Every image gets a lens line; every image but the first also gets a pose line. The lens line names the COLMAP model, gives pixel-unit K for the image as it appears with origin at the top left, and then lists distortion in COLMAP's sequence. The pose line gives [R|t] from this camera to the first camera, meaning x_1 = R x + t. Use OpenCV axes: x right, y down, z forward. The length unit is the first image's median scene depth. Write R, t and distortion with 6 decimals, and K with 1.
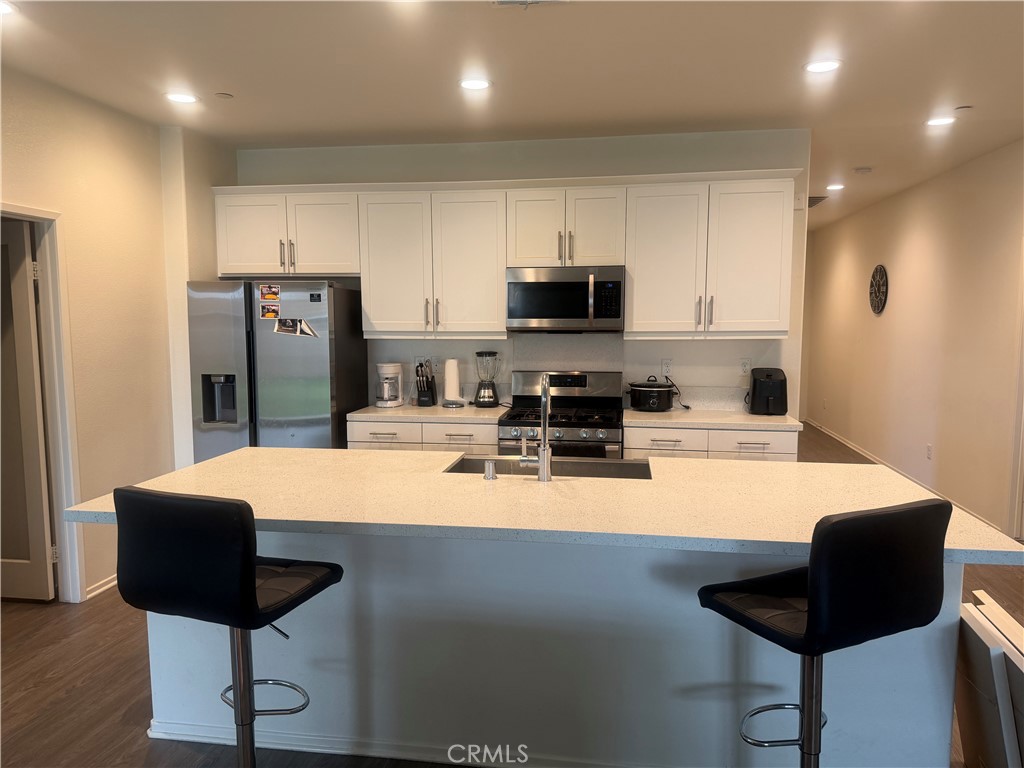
lens RADIAL K [[719.1, 0, 512.0], [0, 719.1, 384.0], [0, 0, 1]] dist [0.091965, -0.133139]
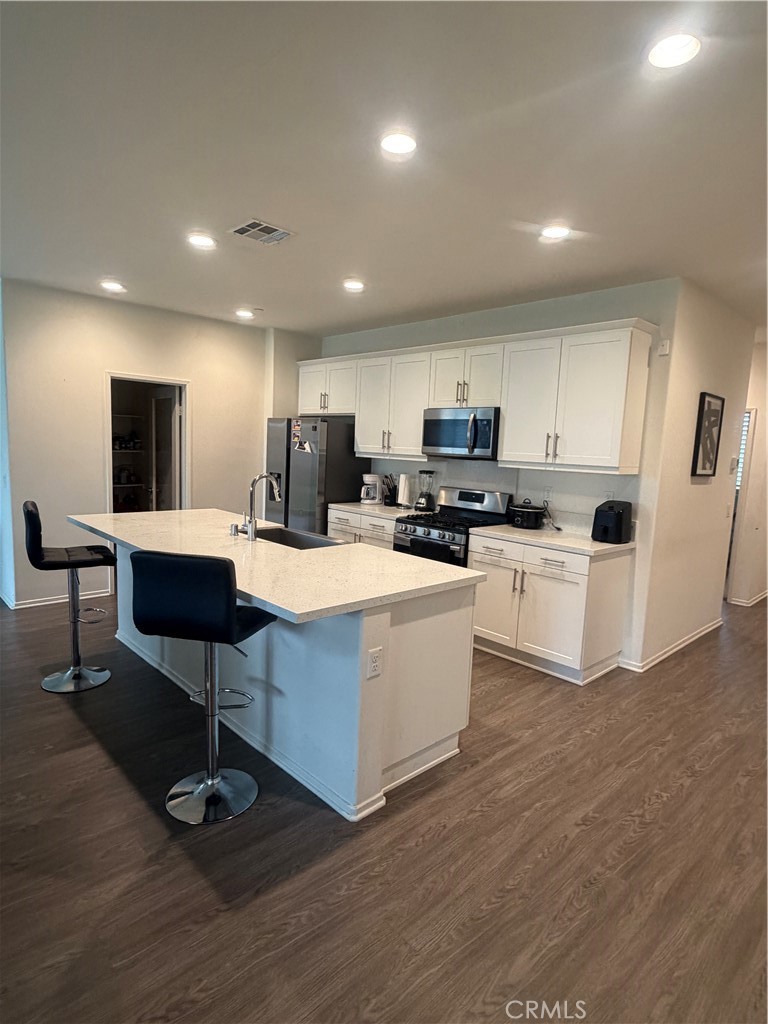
lens RADIAL K [[564.1, 0, 384.0], [0, 564.1, 512.0], [0, 0, 1]] dist [-0.002451, 0.000116]
pose [[0.790915, 0.108622, -0.602208, 0.584917], [-0.101520, 0.993773, 0.045917, -0.008525], [0.603446, 0.024819, 0.797018, 0.105722]]
